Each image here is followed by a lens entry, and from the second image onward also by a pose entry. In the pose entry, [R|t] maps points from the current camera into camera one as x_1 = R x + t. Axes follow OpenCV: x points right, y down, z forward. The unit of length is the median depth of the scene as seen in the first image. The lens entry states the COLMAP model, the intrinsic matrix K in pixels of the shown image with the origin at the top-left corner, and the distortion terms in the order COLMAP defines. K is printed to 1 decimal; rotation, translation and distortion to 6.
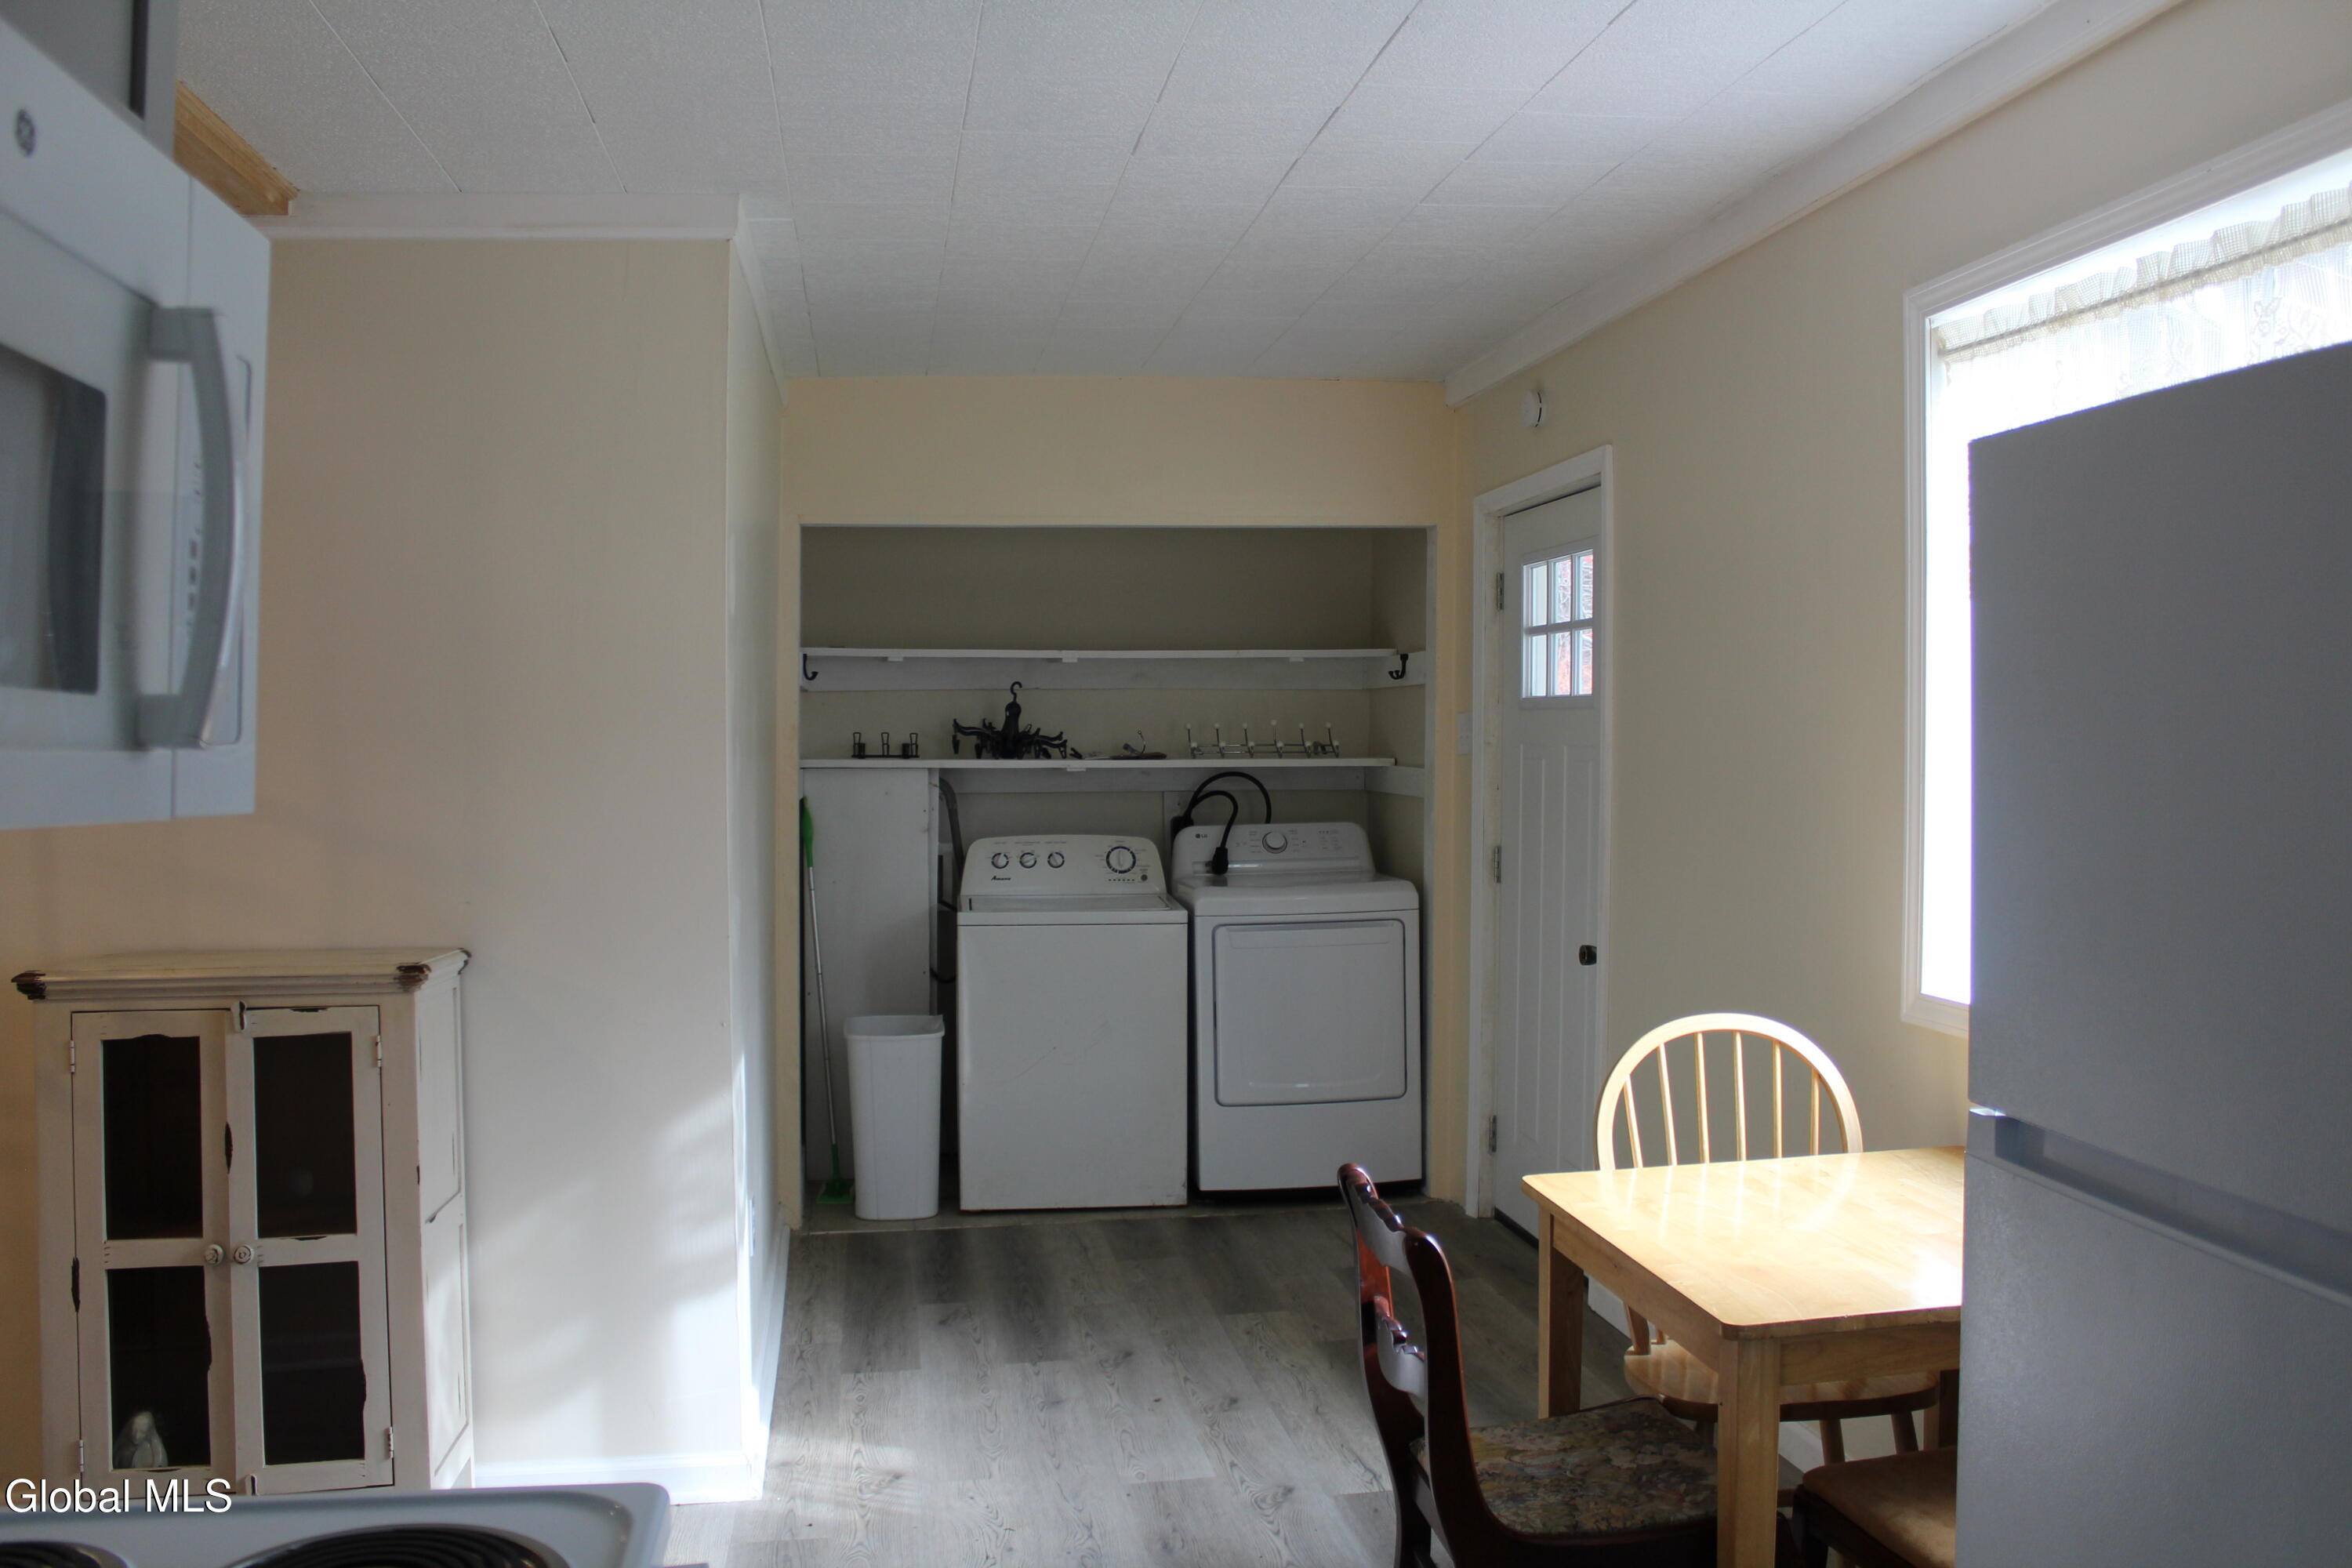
lens RADIAL K [[1970.1, 0, 1178.0], [0, 1970.1, 775.8], [0, 0, 1]] dist [-0.159913, 0.137521]
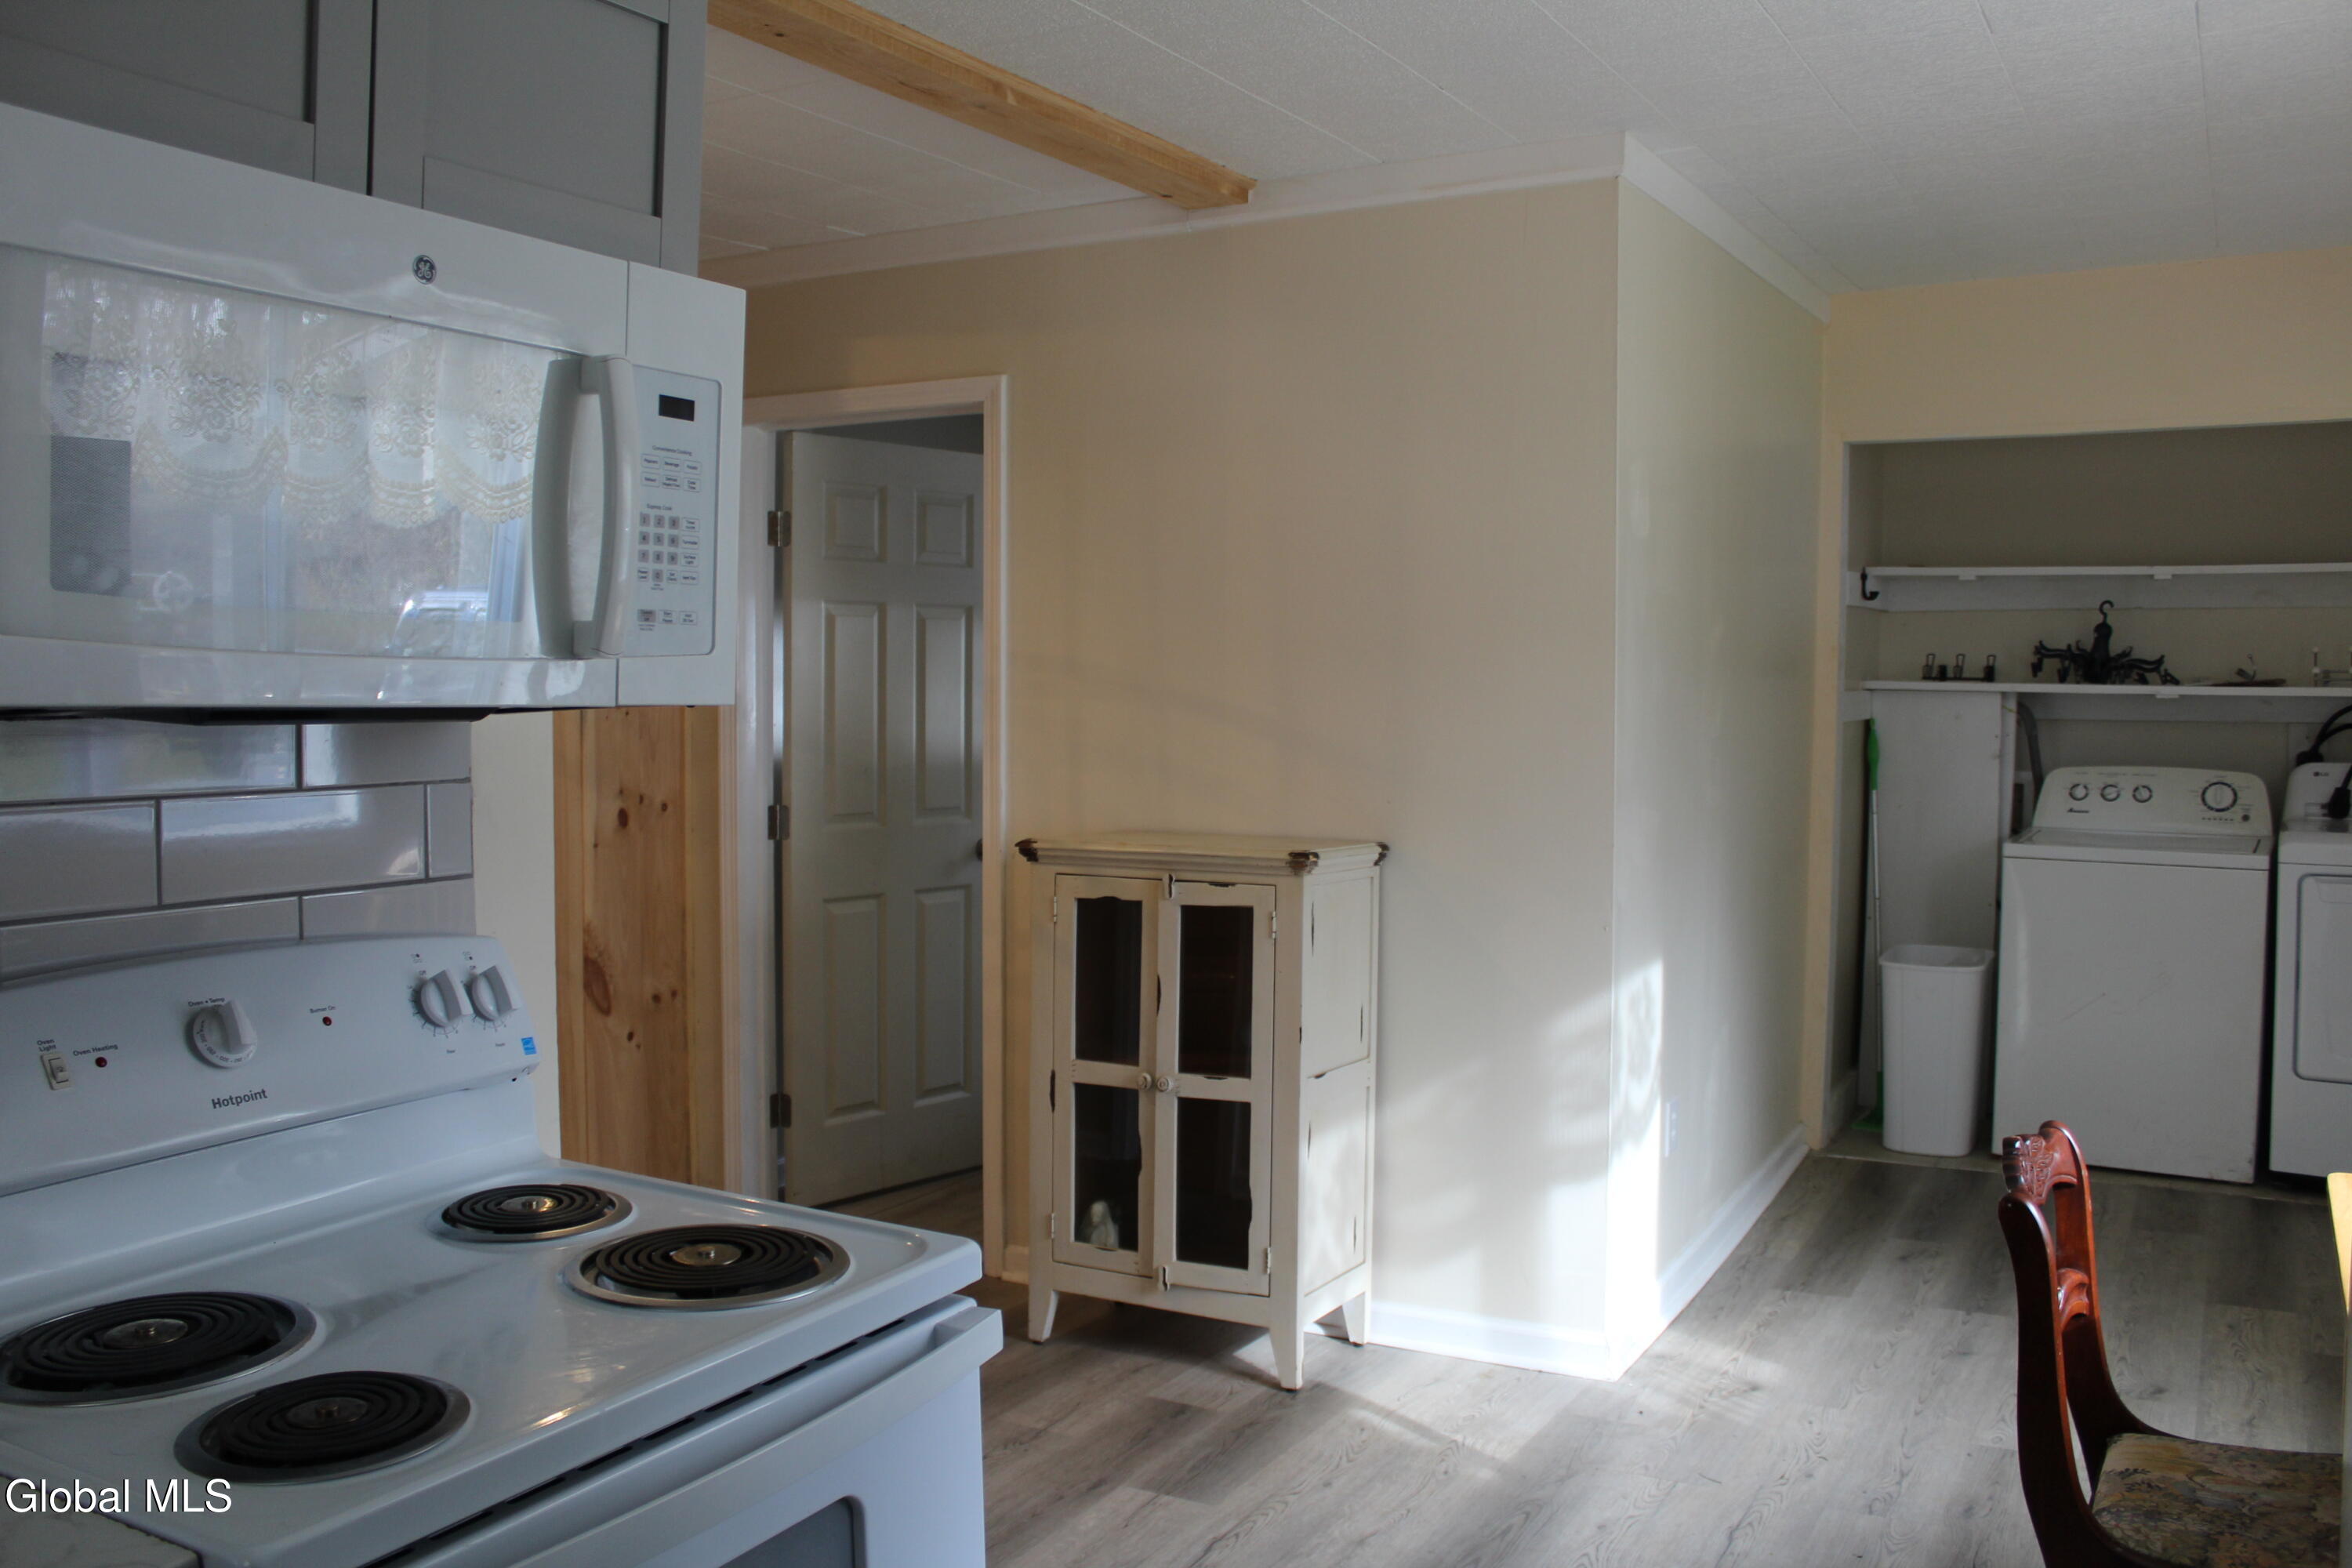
lens RADIAL K [[1970.1, 0, 1171.6], [0, 1970.1, 784.8], [0, 0, 1]] dist [-0.159913, 0.137521]
pose [[0.783989, 0.042761, -0.619300, 0.209159], [-0.014685, 0.998623, 0.050362, 0.000222], [0.620601, -0.030388, 0.783538, 0.026816]]
